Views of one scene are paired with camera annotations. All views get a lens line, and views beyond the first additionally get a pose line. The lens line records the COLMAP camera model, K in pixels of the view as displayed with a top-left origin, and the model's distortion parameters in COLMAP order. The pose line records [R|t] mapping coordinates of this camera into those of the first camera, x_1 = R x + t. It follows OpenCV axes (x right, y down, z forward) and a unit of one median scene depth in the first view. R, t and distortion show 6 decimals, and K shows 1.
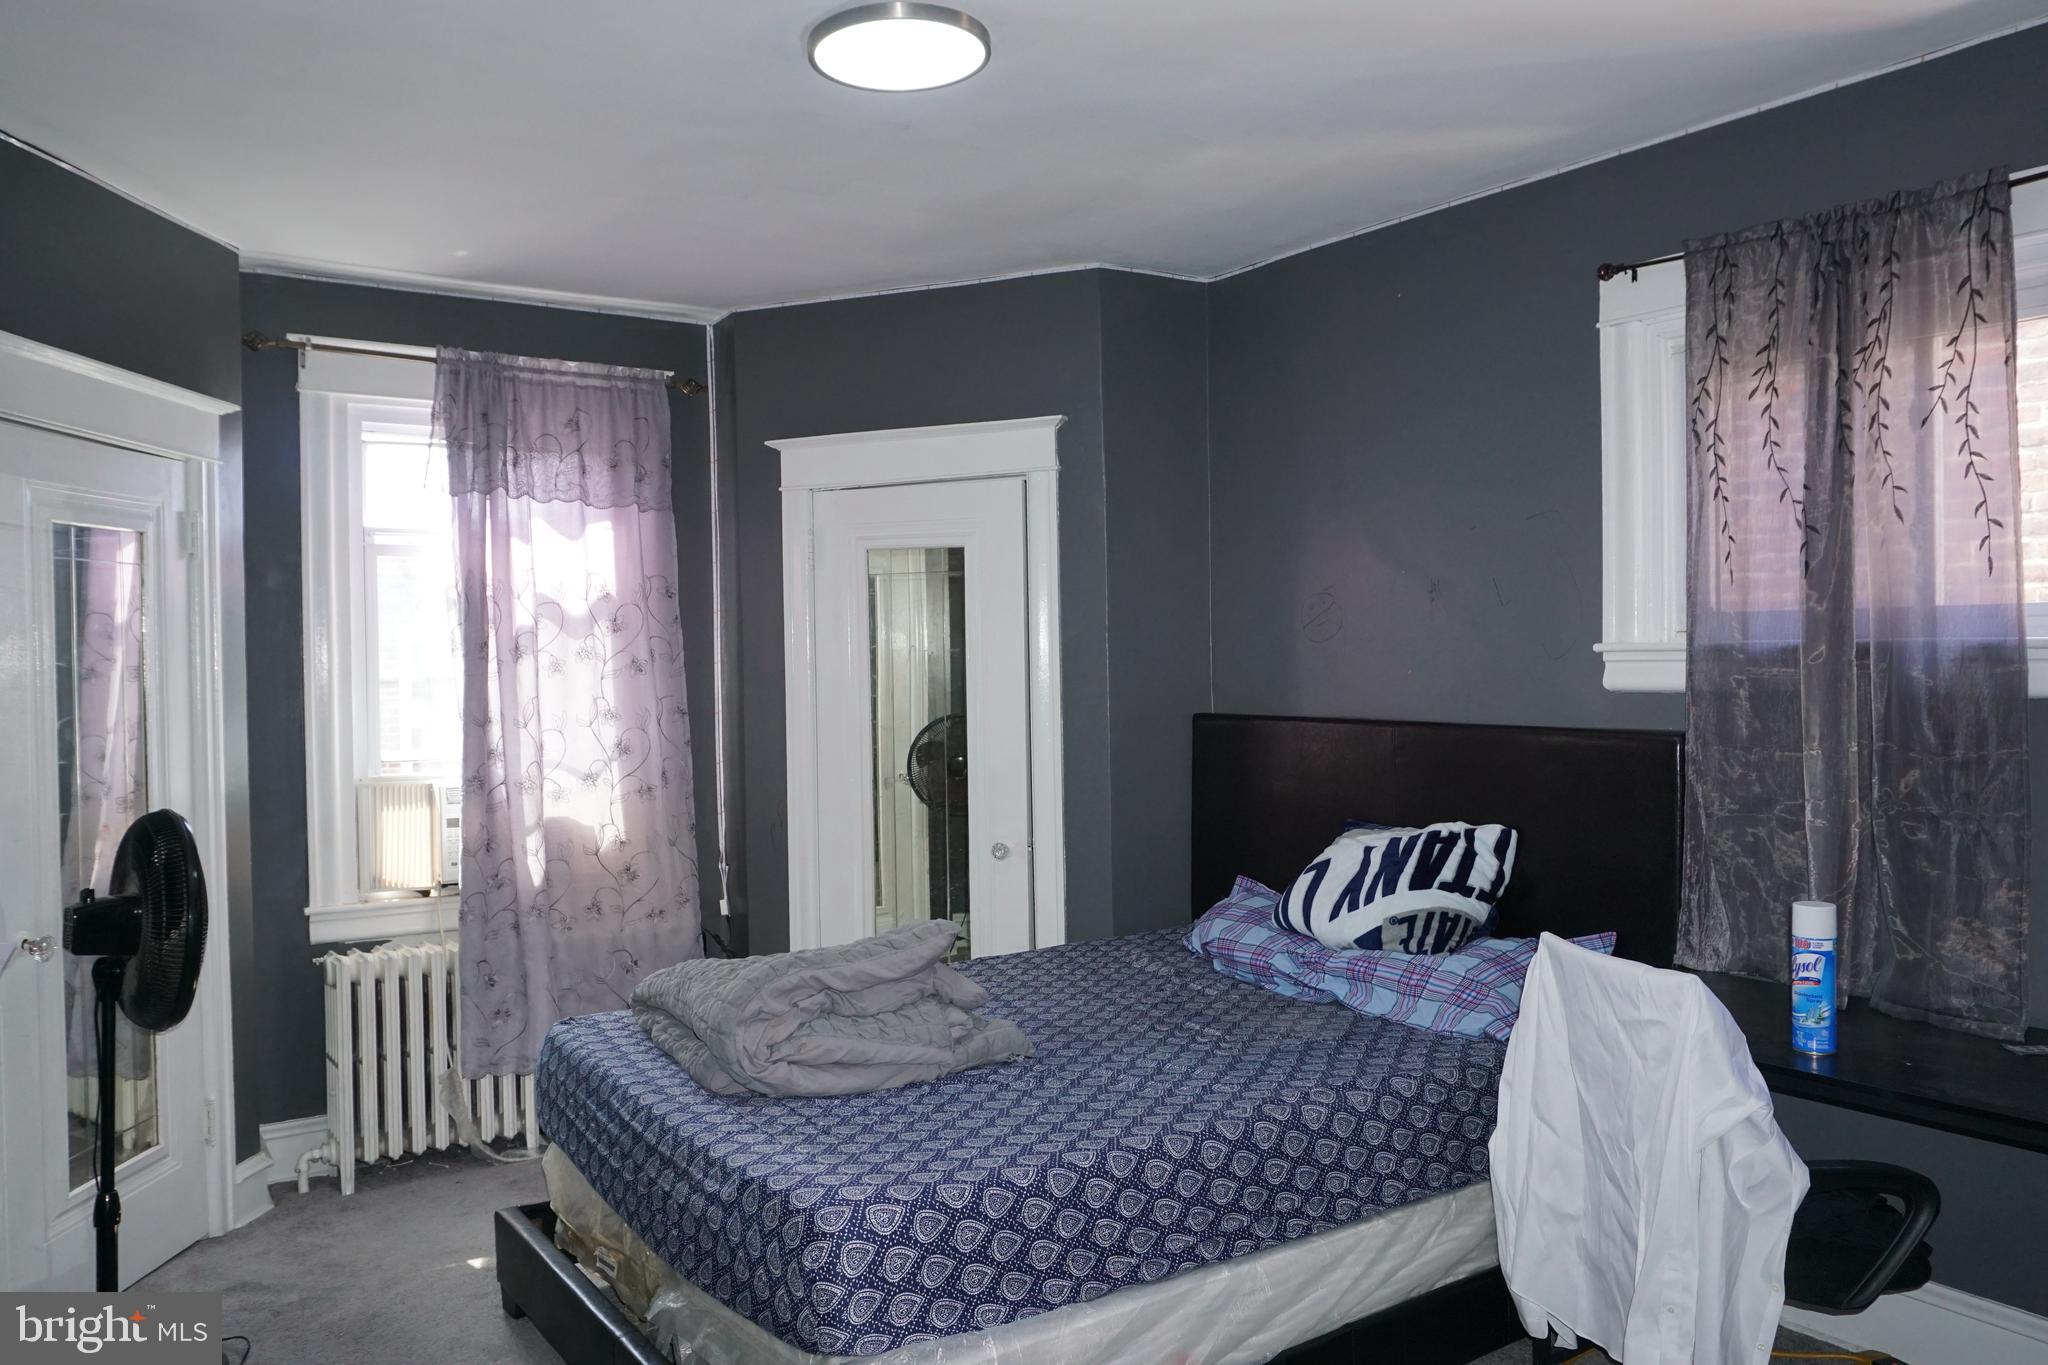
lens RADIAL K [[1527.7, 0, 1016.8], [0, 1527.7, 674.7], [0, 0, 1]] dist [-0.041875, 0.053400]
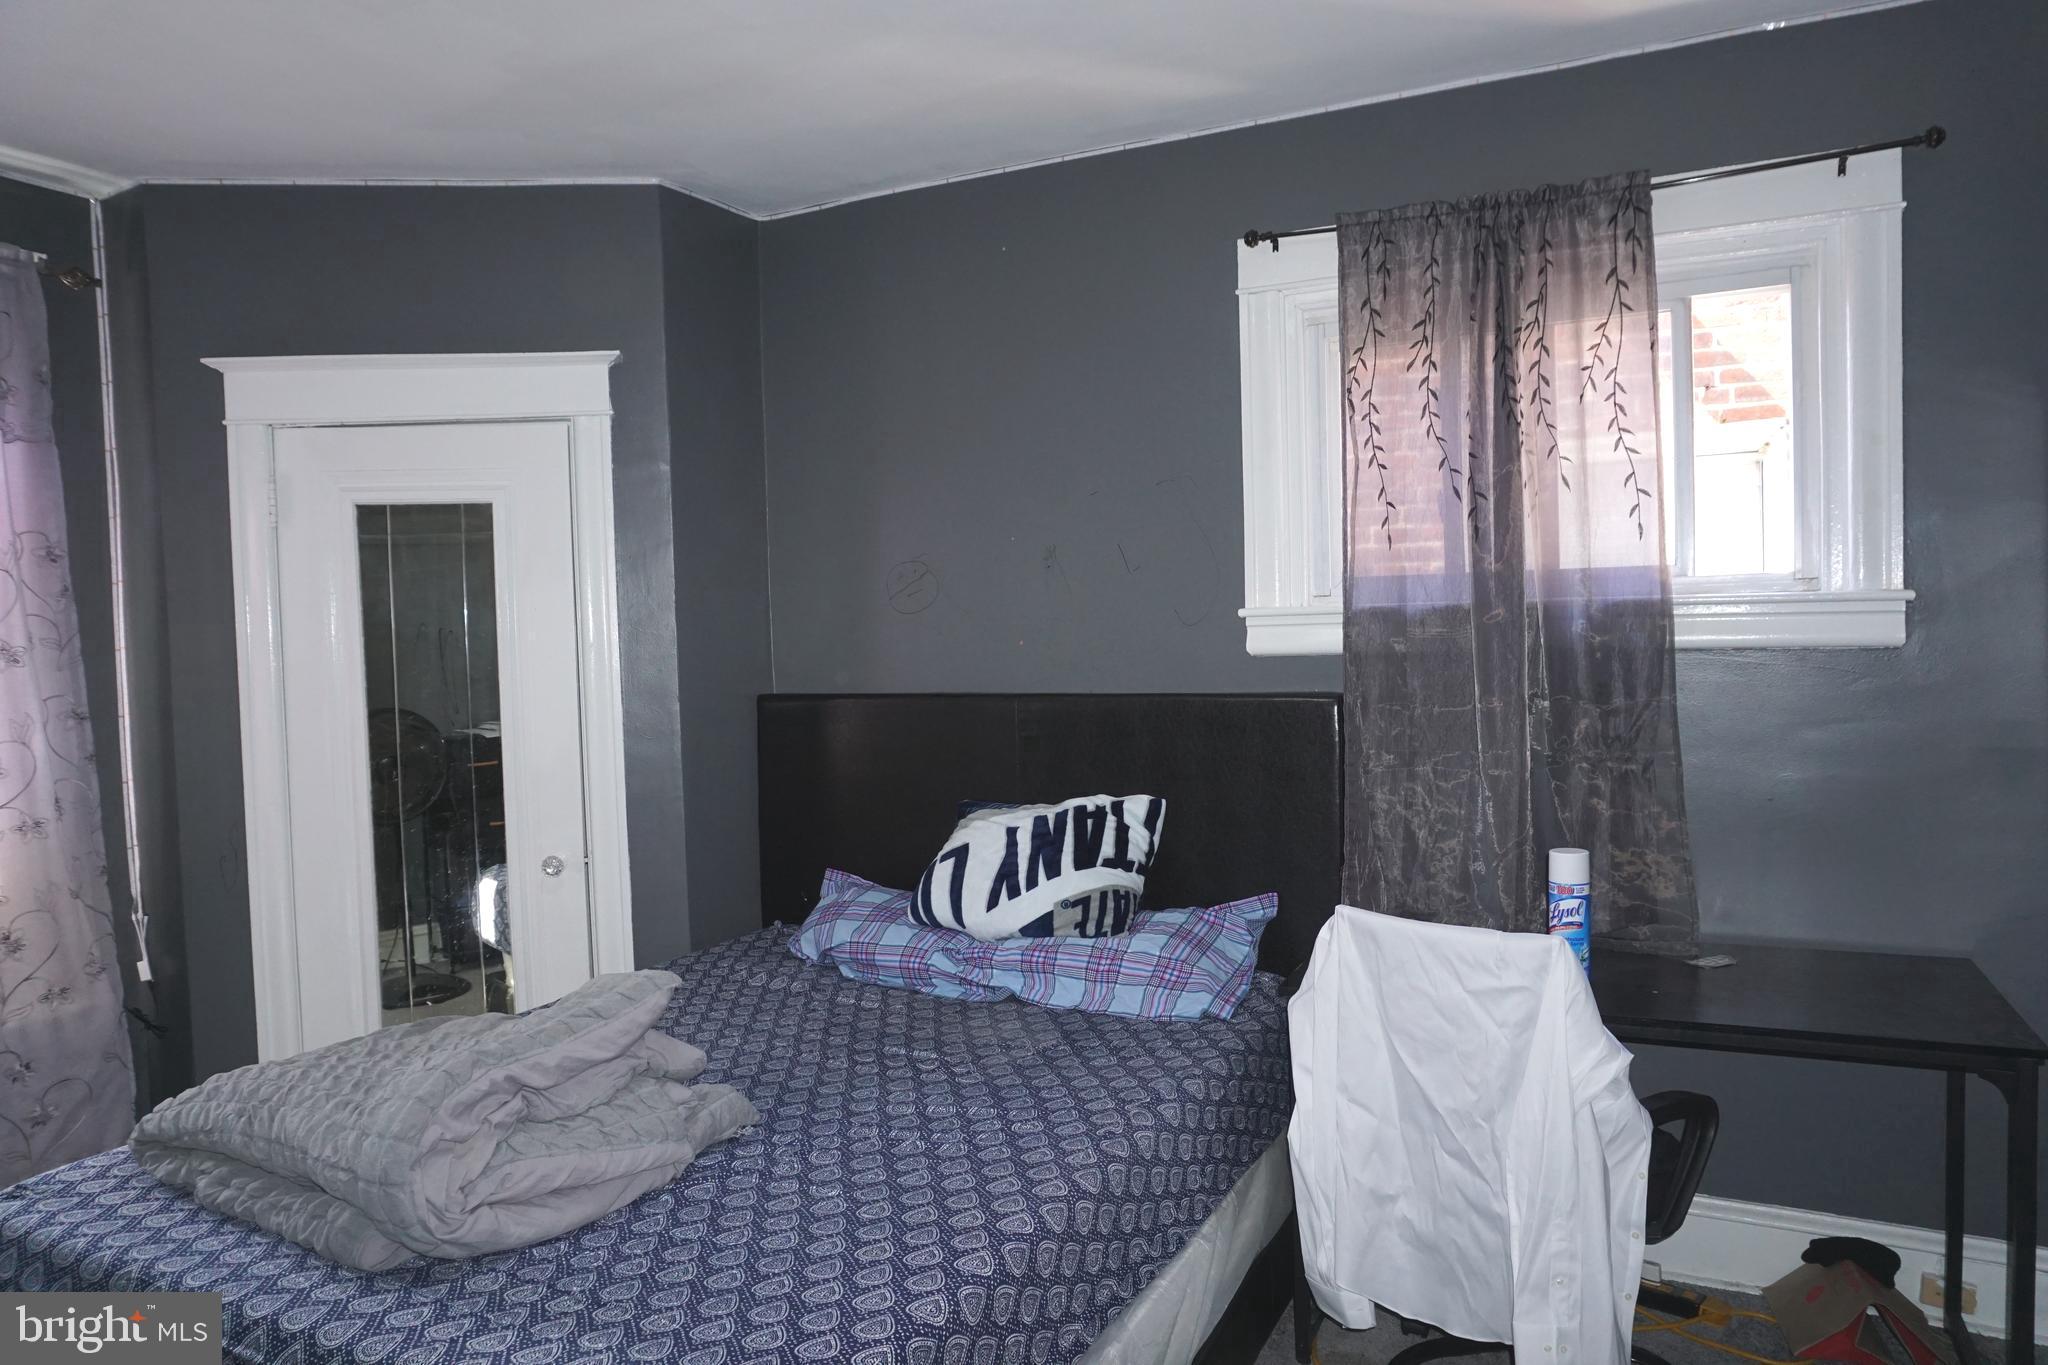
lens RADIAL K [[1376.3, 0, 1024.0], [0, 1376.3, 682.5], [0, 0, 1]] dist [-0.053371, 0.039623]
pose [[0.872540, -0.029935, 0.487624, -0.205118], [0.022652, 0.999526, 0.020828, 0.006563], [-0.488017, -0.007128, 0.872805, 0.298359]]
